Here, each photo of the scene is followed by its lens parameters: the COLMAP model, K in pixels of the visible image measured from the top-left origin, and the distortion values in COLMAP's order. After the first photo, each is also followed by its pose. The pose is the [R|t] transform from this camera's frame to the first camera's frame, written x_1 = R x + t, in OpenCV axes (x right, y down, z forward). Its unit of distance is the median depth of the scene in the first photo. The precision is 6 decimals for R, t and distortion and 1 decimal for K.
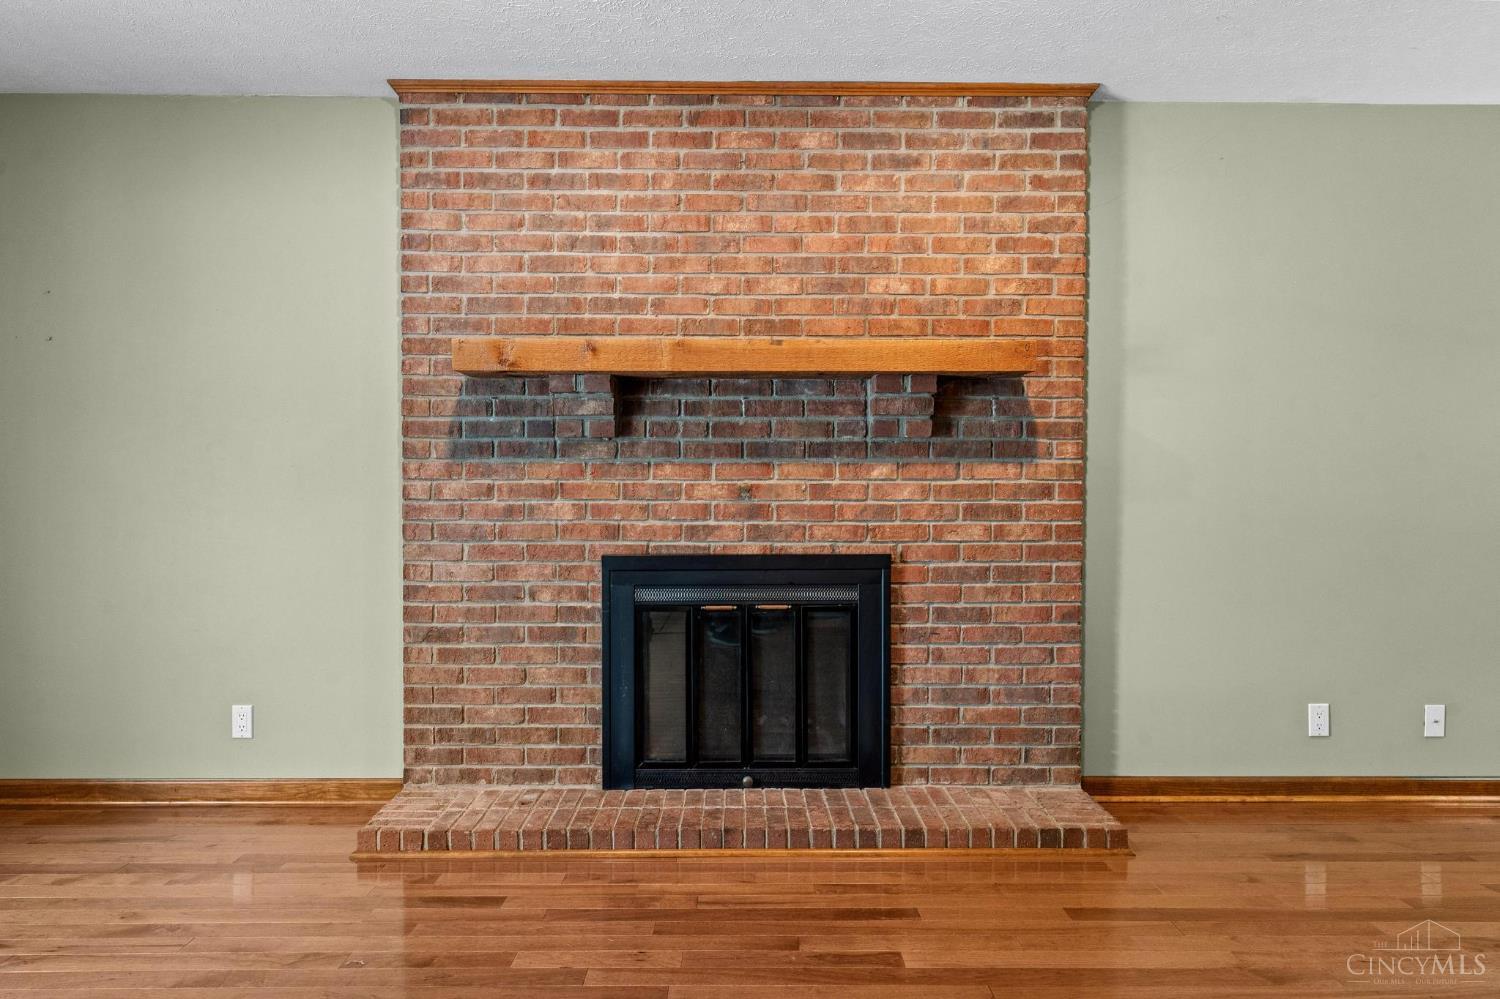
lens RADIAL K [[984.7, 0, 748.4], [0, 984.7, 523.4], [0, 0, 1]] dist [0.001102, 0.004370]
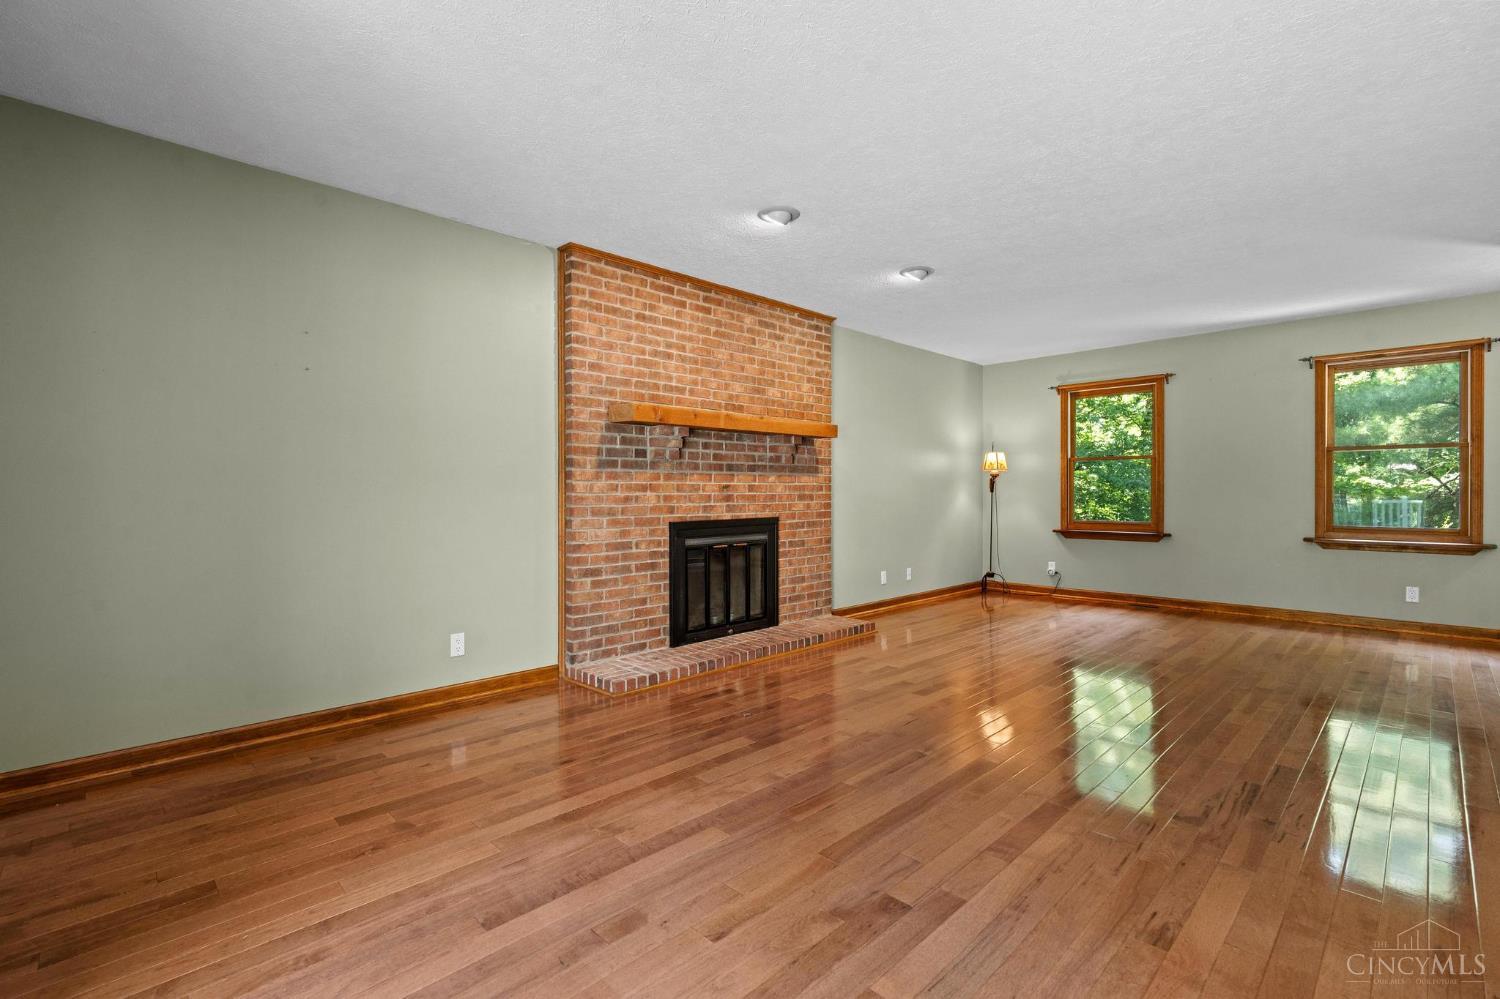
lens RADIAL K [[677.7, 0, 743.6], [0, 677.7, 495.5], [0, 0, 1]] dist [-0.003988, 0.000962]
pose [[0.724920, -0.006477, 0.688802, -0.929612], [0.019827, 0.999738, -0.011466, -0.000523], [-0.688547, 0.021969, 0.724859, -0.027701]]
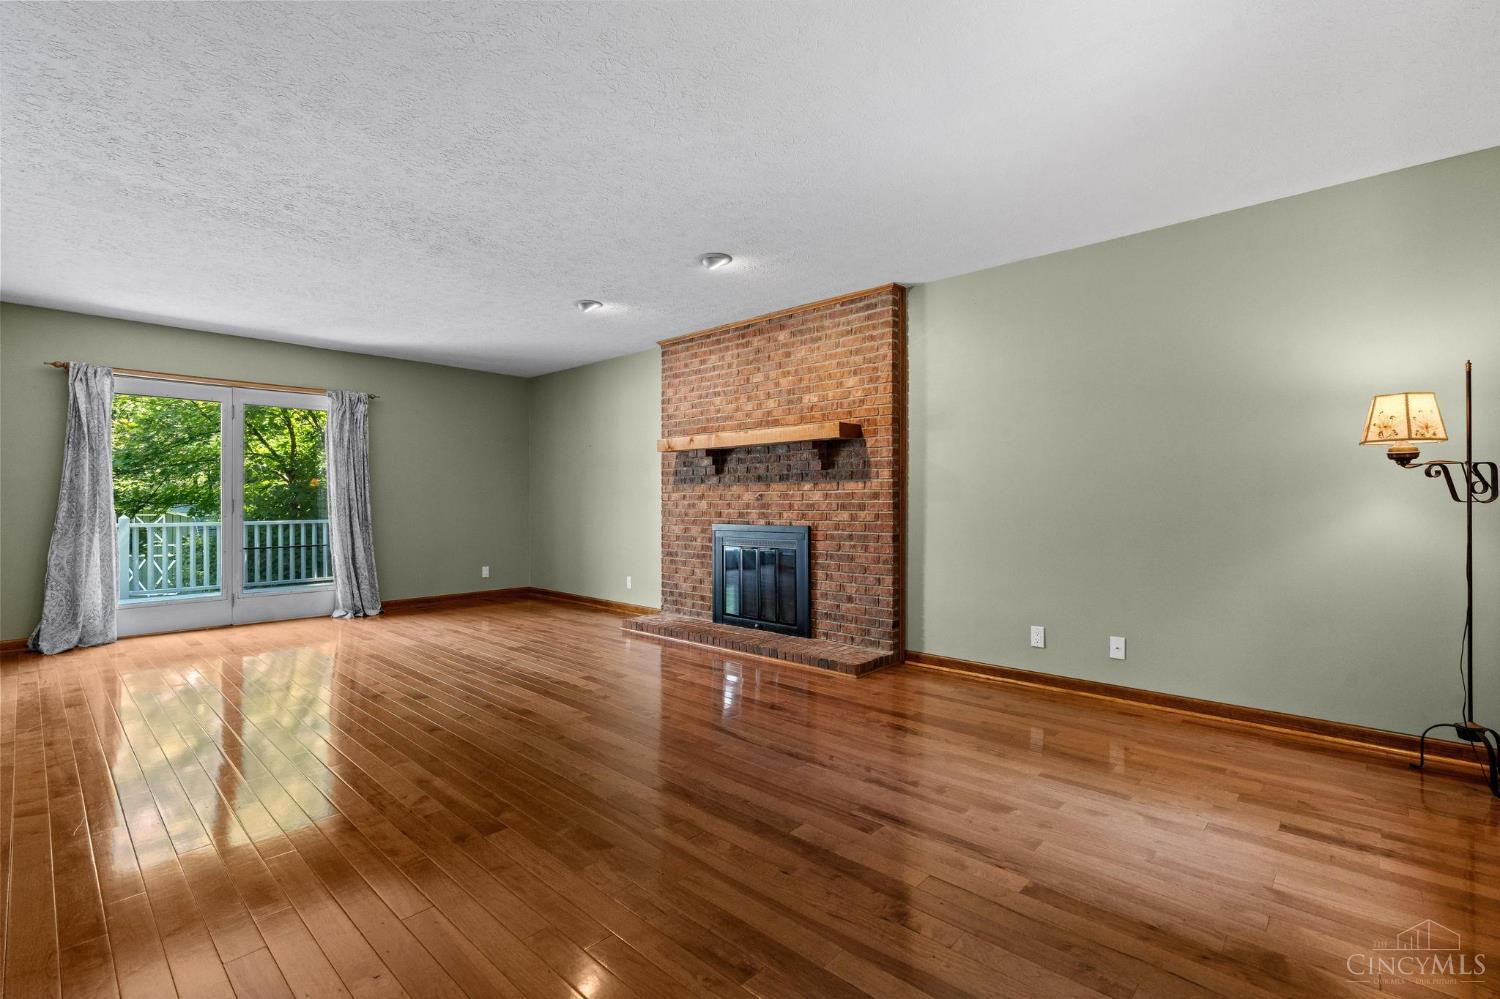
lens RADIAL K [[677.7, 0, 742.1], [0, 677.7, 498.9], [0, 0, 1]] dist [-0.003988, 0.000962]
pose [[0.721614, -0.003682, -0.692286, 1.036510], [-0.014285, 0.999694, -0.020207, 0.003925], [0.692148, 0.024471, 0.721341, -0.140188]]
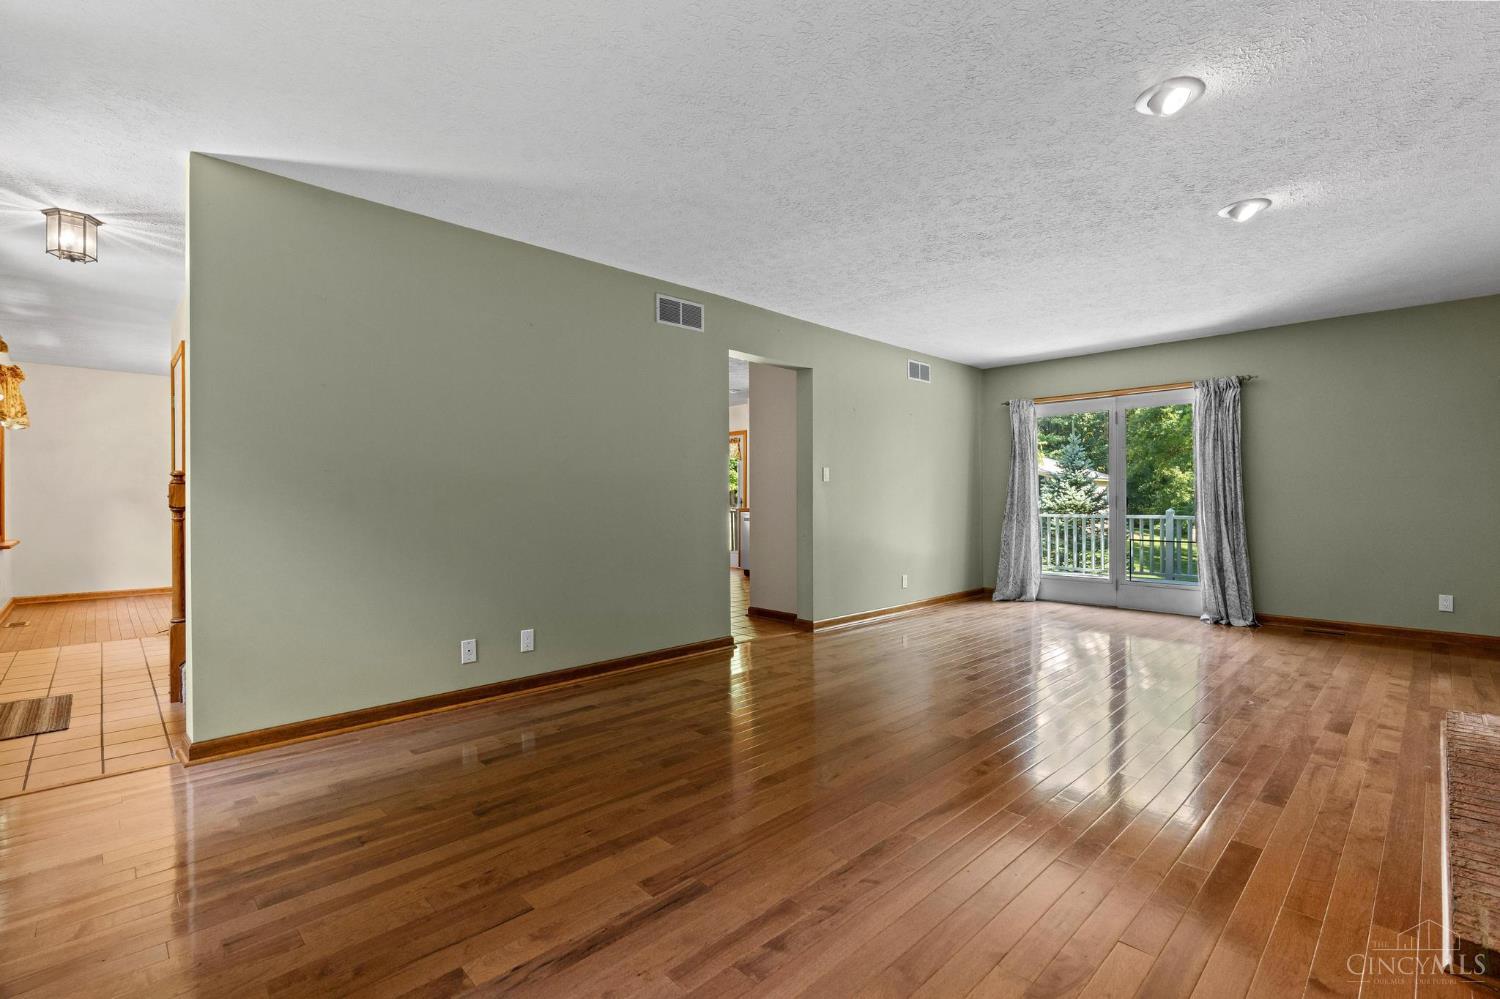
lens RADIAL K [[677.7, 0, 765.0], [0, 677.7, 503.4], [0, 0, 1]] dist [-0.003988, 0.000962]
pose [[-0.721906, 0.005711, -0.691967, 0.982652], [-0.016216, 0.999552, 0.025166, -0.021346], [0.691801, 0.029388, -0.721490, 0.922066]]
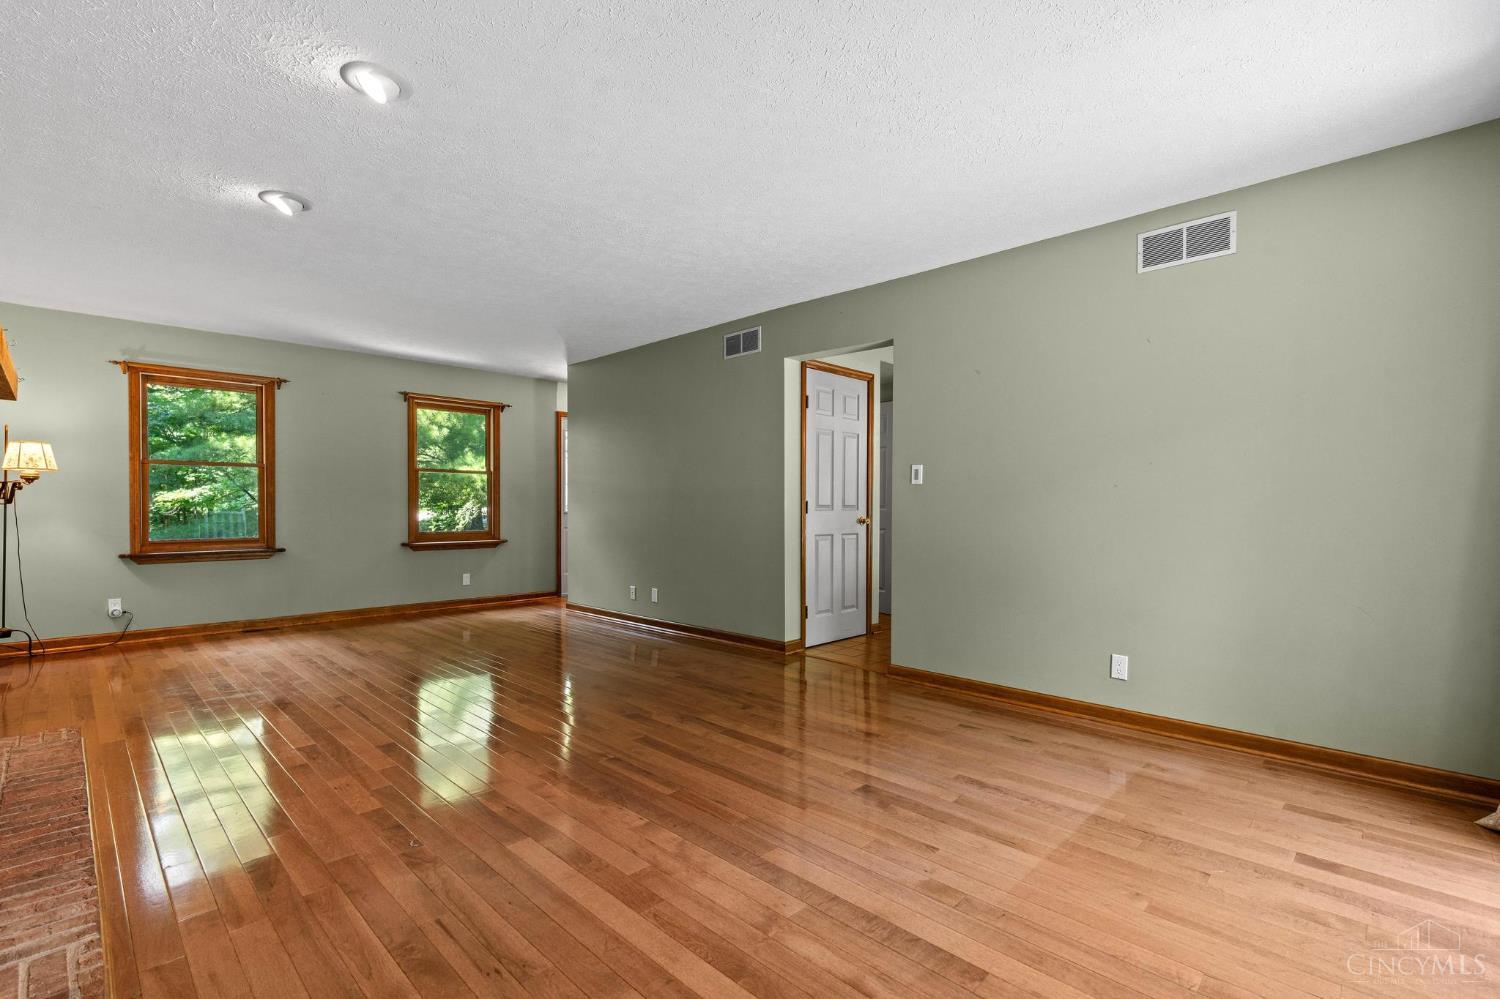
lens RADIAL K [[677.7, 0, 775.6], [0, 677.7, 503.4], [0, 0, 1]] dist [-0.003988, 0.000962]
pose [[-0.718106, -0.001533, 0.695932, -0.942509], [0.013231, 0.999787, 0.015854, -0.021098], [-0.695808, 0.020593, -0.717932, 0.884087]]
